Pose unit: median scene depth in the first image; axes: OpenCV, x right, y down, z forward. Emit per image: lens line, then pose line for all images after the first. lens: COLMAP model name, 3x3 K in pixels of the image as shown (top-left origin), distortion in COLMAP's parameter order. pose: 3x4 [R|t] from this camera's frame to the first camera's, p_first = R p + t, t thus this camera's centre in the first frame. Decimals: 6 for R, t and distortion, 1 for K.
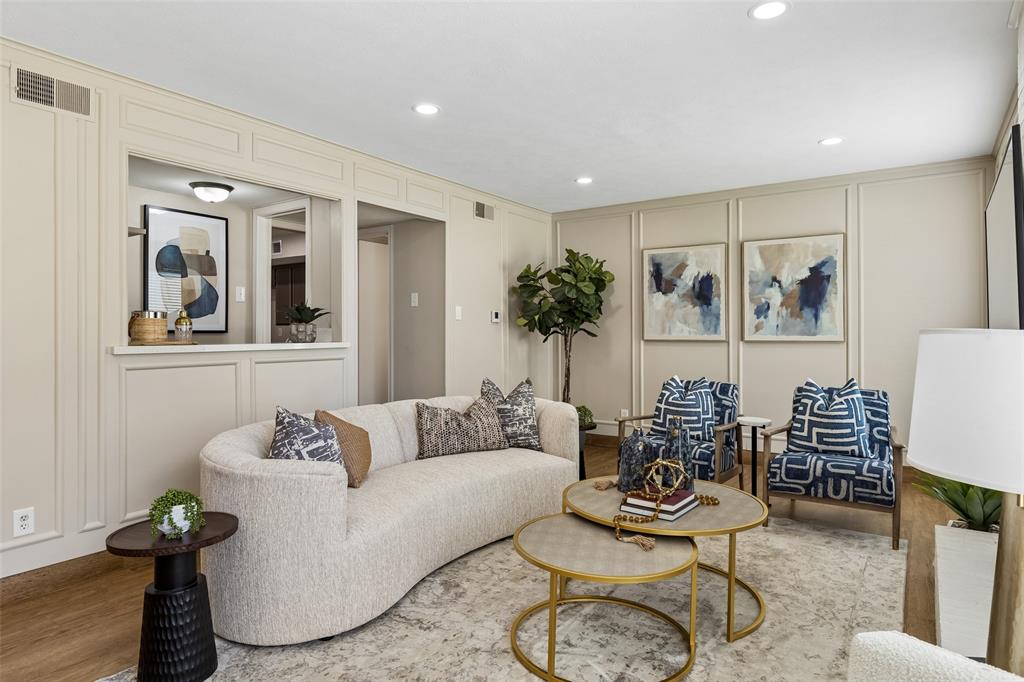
lens RADIAL K [[607.5, 0, 506.3], [0, 607.5, 335.2], [0, 0, 1]] dist [0.005025, 0.000192]
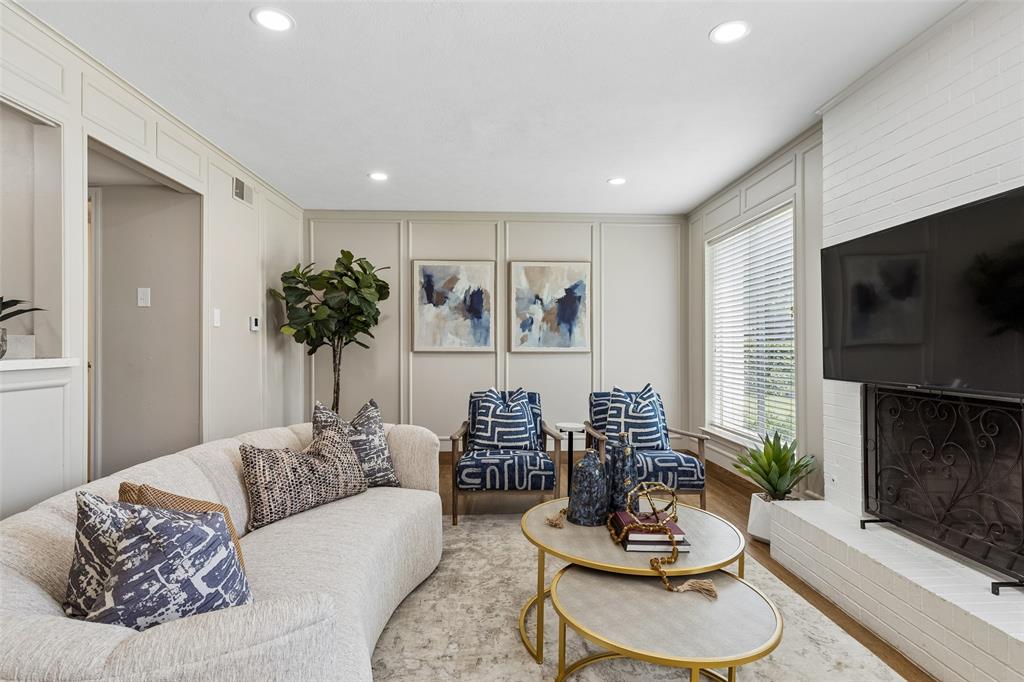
lens RADIAL K [[534.5, 0, 517.1], [0, 534.5, 345.6], [0, 0, 1]] dist [0.007124, -0.002107]
pose [[0.793647, 0.002026, 0.608375, -0.238249], [-0.001446, 0.999998, -0.001443, -0.000984], [-0.608377, 0.000265, 0.793648, 0.294923]]
